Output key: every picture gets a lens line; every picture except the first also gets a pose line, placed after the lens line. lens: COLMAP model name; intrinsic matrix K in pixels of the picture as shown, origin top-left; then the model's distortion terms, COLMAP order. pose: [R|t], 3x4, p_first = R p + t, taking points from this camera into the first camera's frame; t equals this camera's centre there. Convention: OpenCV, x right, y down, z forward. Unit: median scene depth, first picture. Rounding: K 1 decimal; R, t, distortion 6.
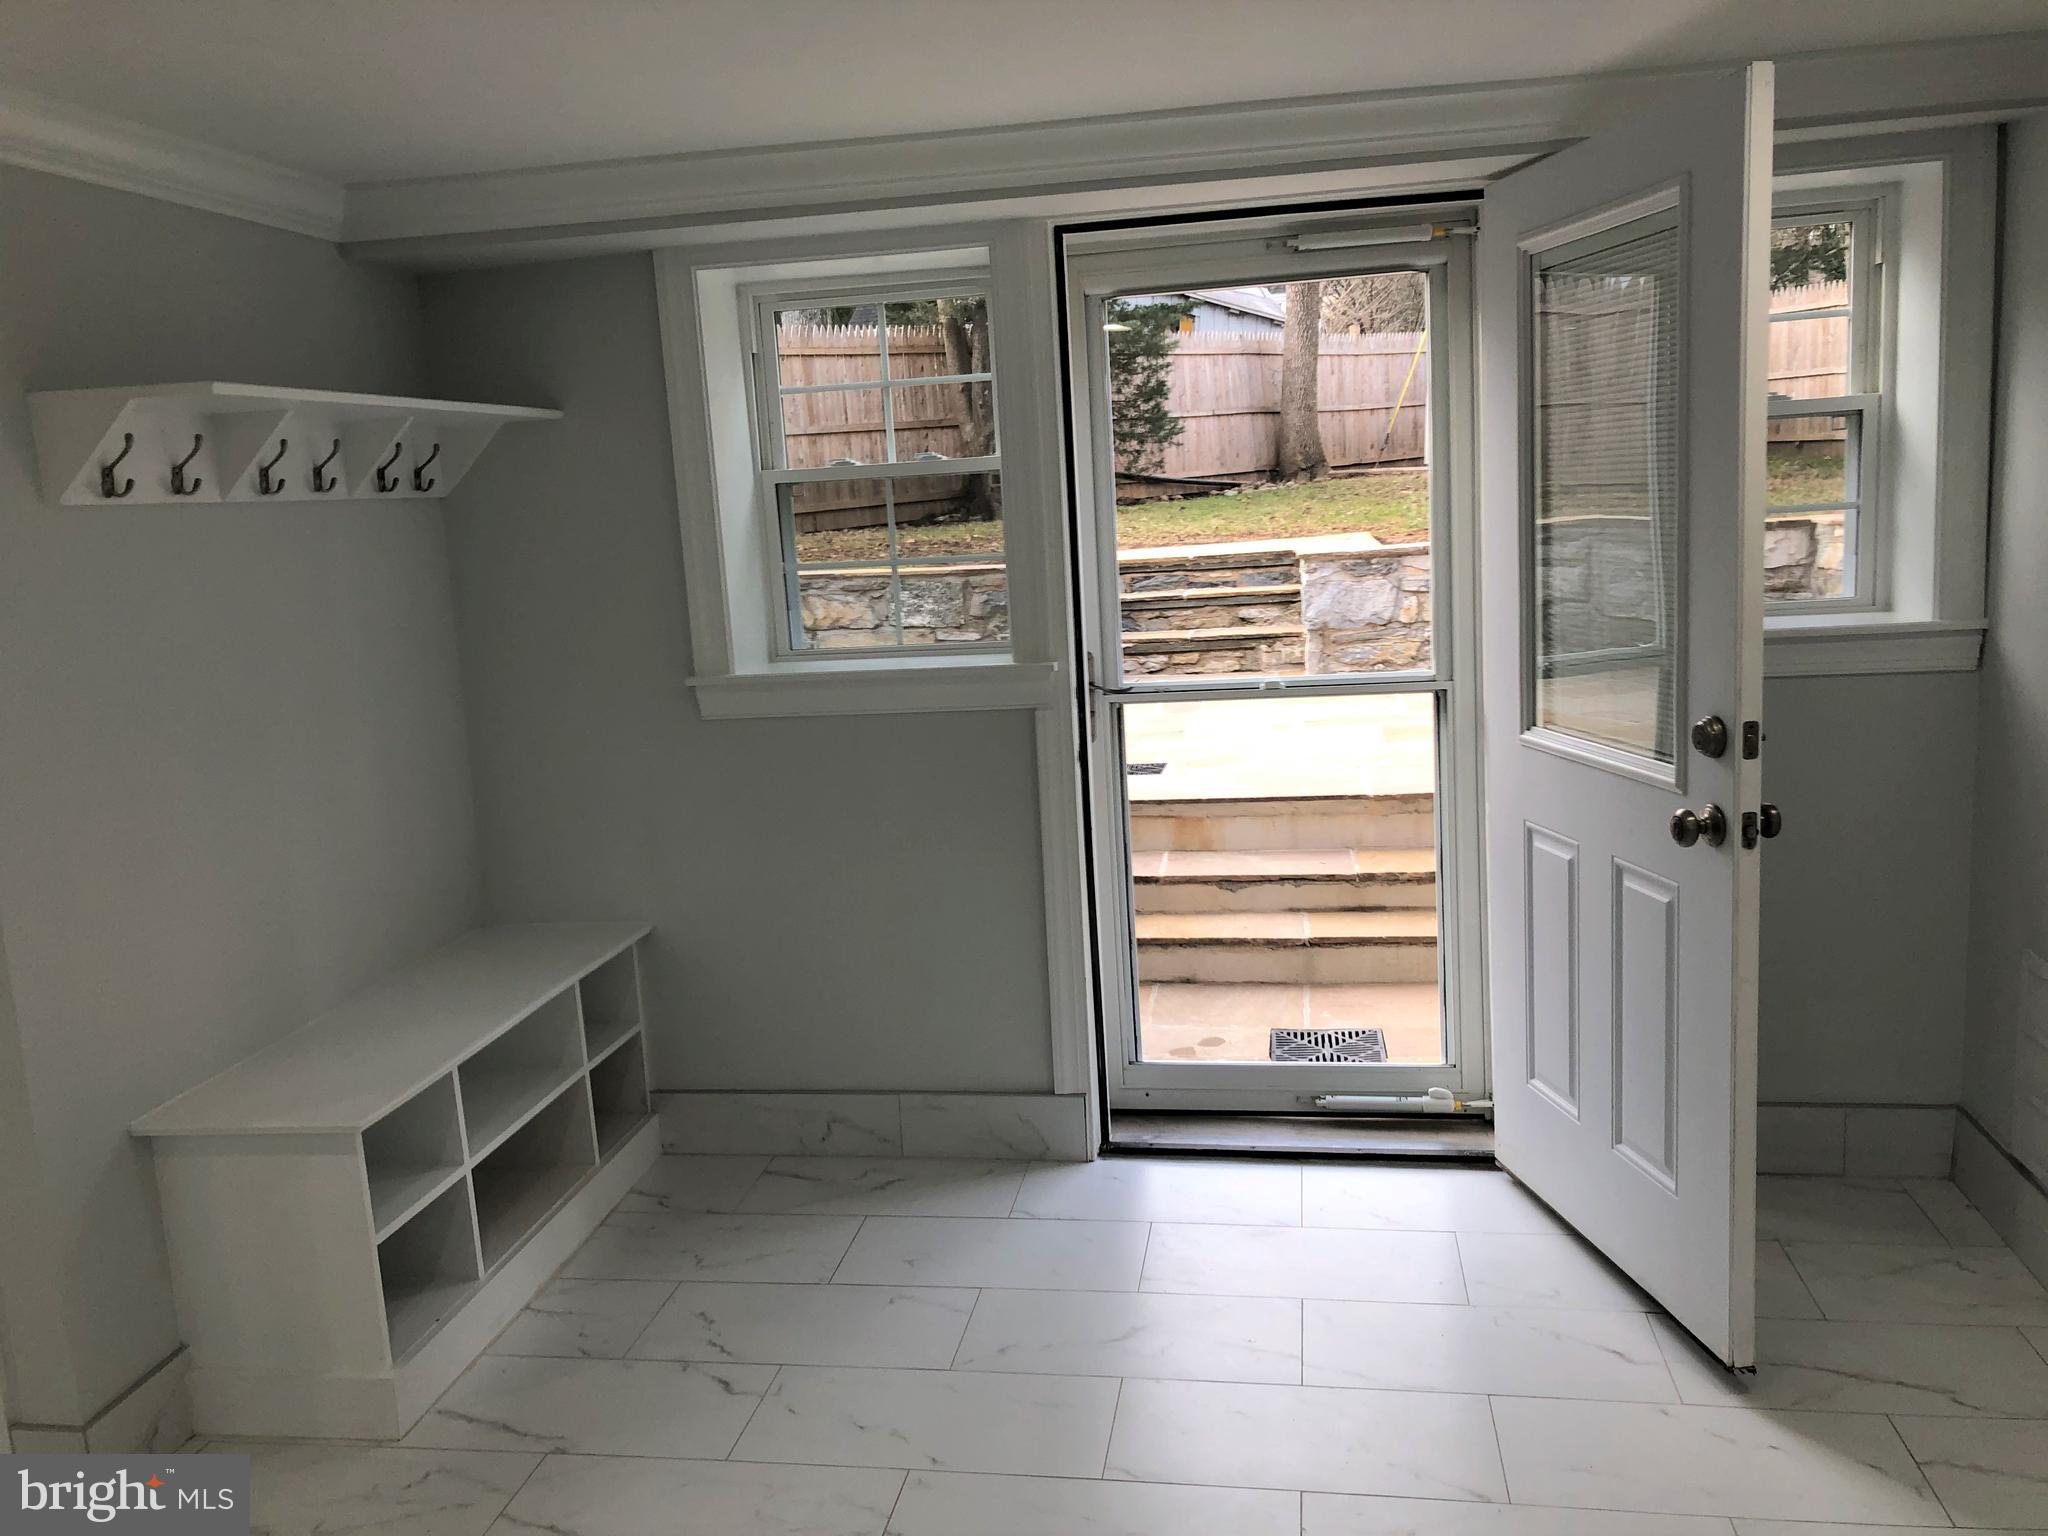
lens RADIAL K [[1679.8, 0, 1024.0], [0, 1679.8, 768.0], [0, 0, 1]] dist [0.023460, -0.016146]
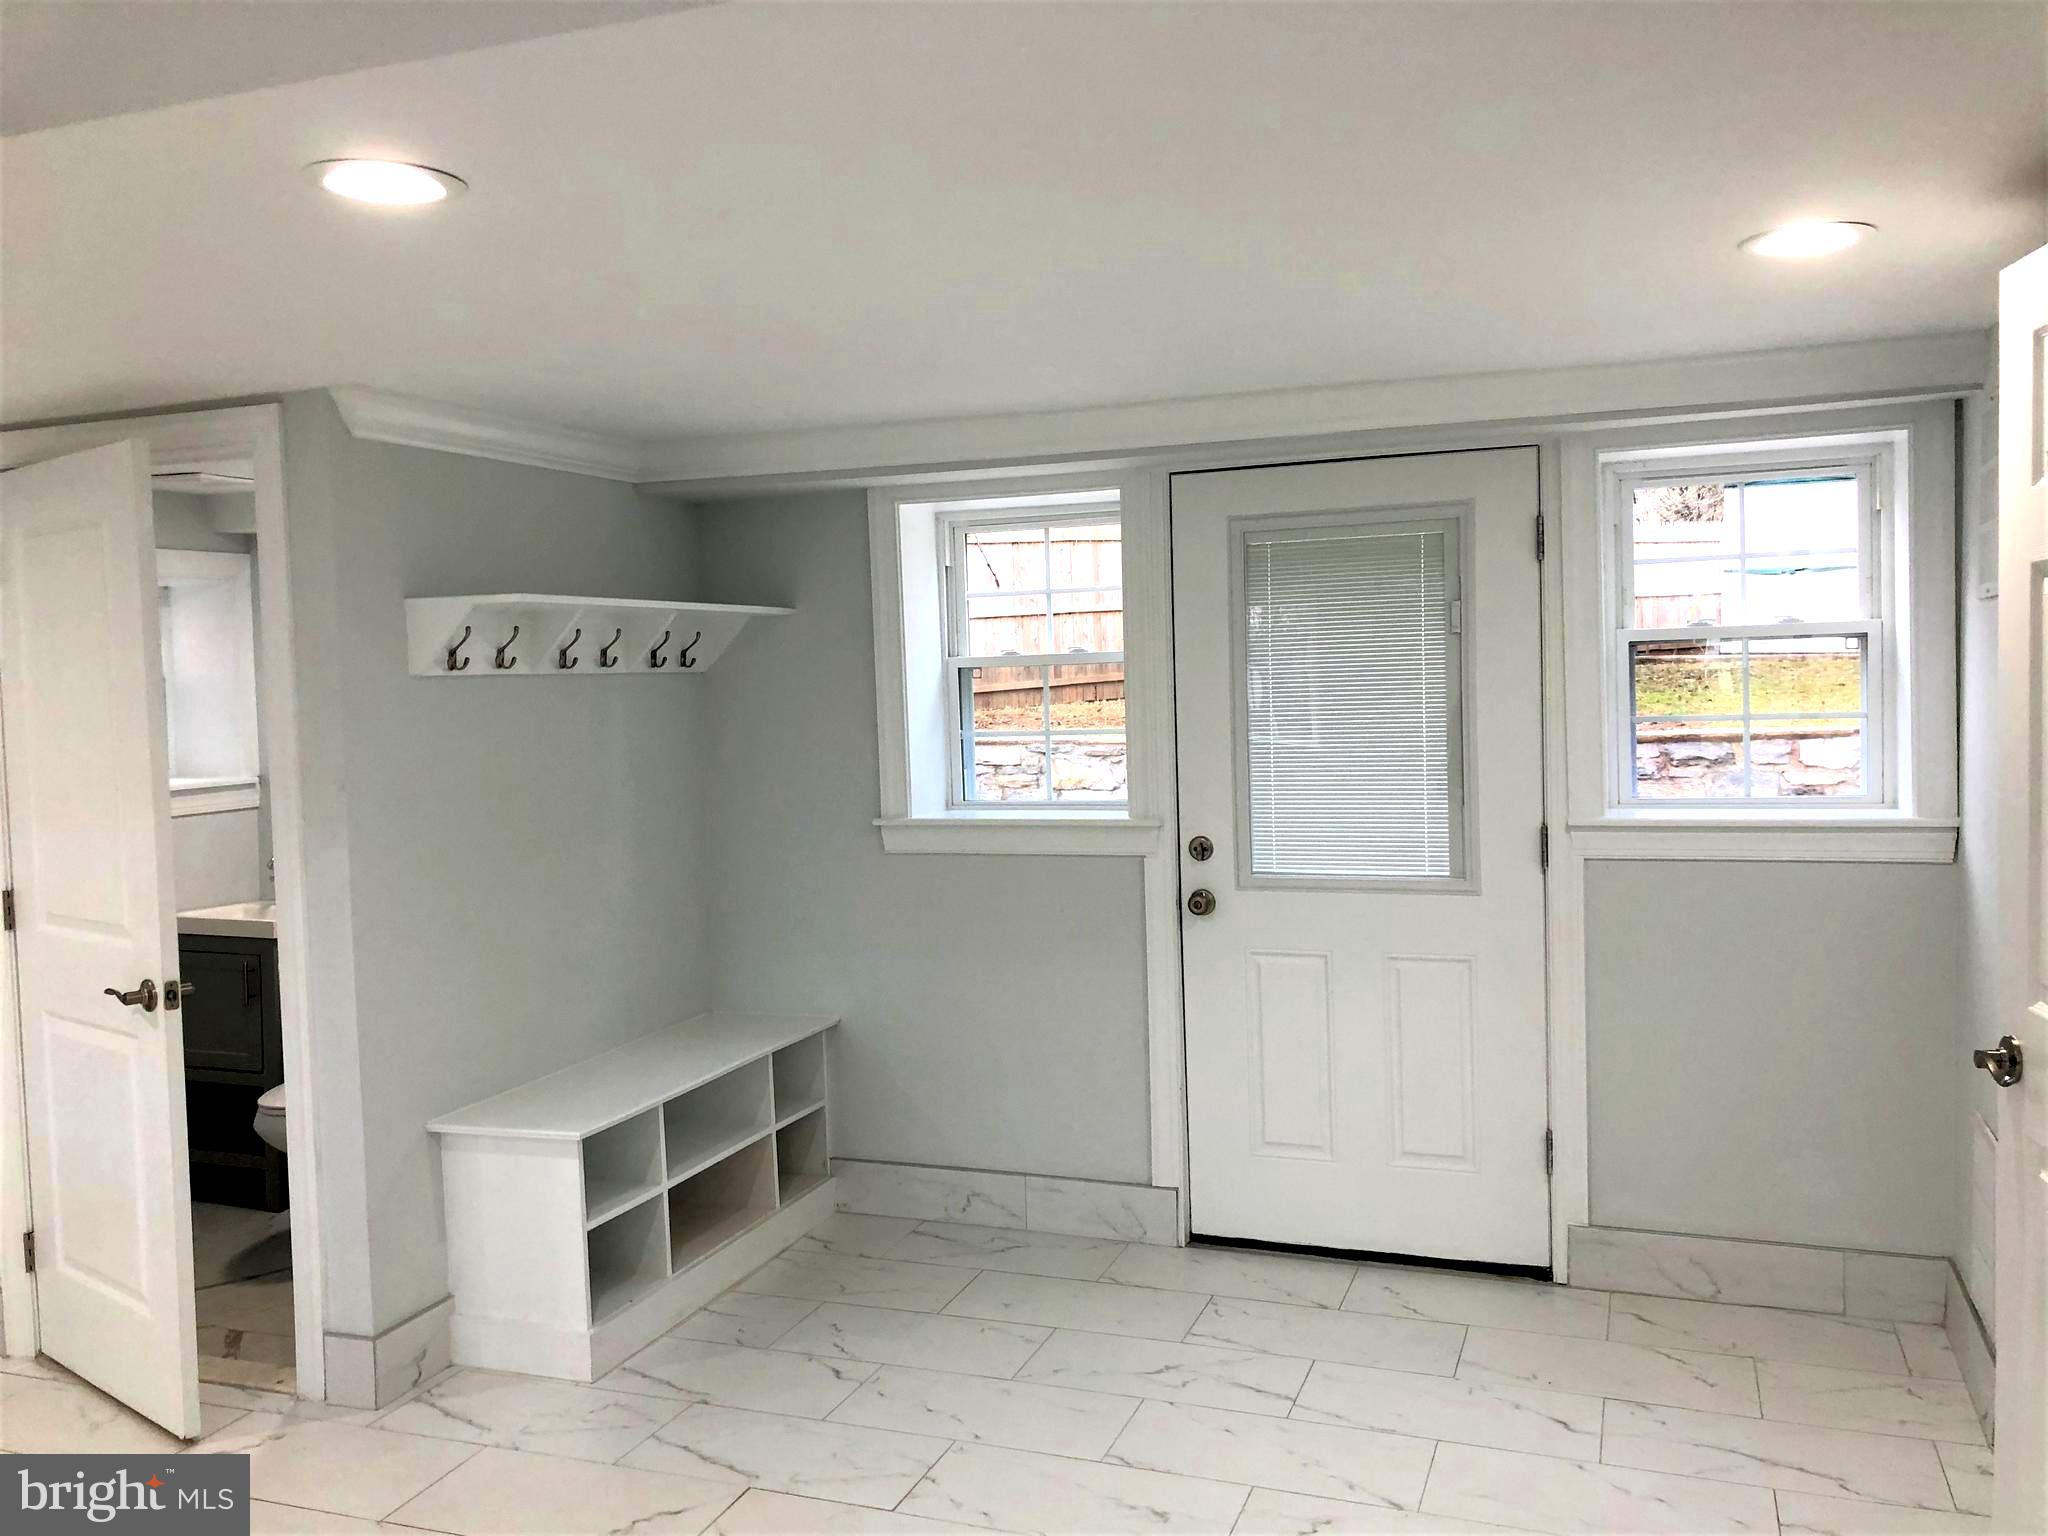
lens RADIAL K [[1679.8, 0, 1024.0], [0, 1679.8, 768.0], [0, 0, 1]] dist [0.023460, -0.016146]
pose [[0.980866, 0.039612, -0.190612, 0.159582], [-0.058209, 0.993966, -0.092973, 0.019814], [0.185779, 0.102289, 0.977253, -0.224198]]
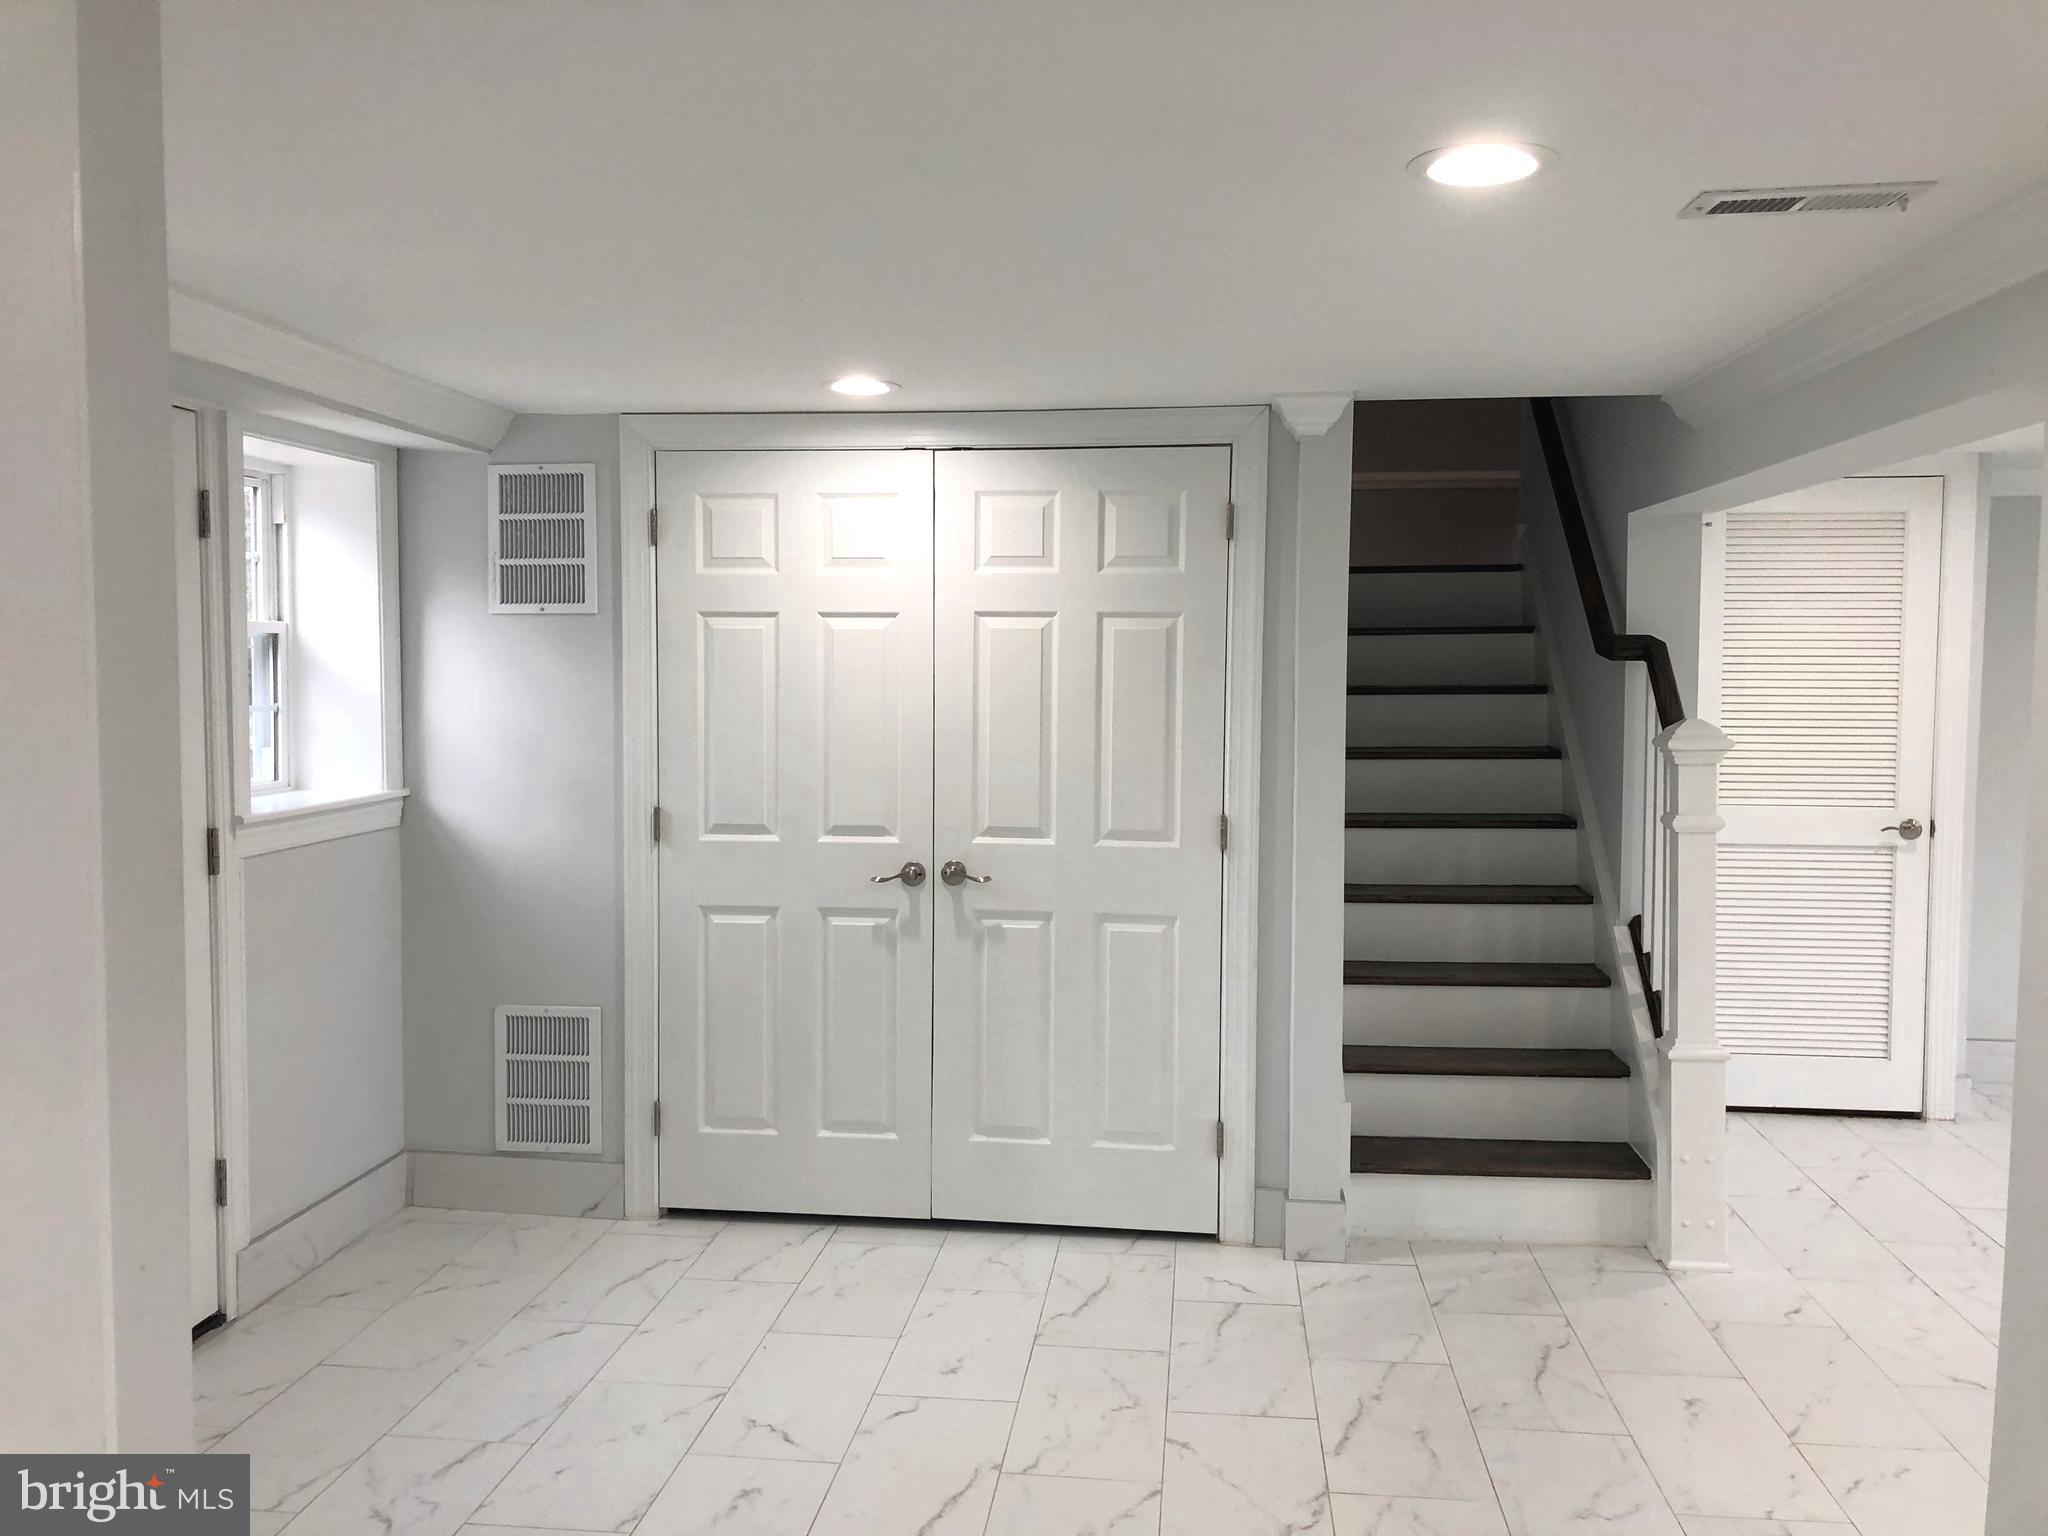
lens RADIAL K [[1669.3, 0, 1024.0], [0, 1669.3, 768.0], [0, 0, 1]] dist [0.028377, -0.000683]
pose [[-0.057934, -0.006264, 0.998301, -0.818714], [0.162189, 0.986636, 0.015603, -0.041674], [-0.985058, 0.162818, -0.056143, 0.544772]]
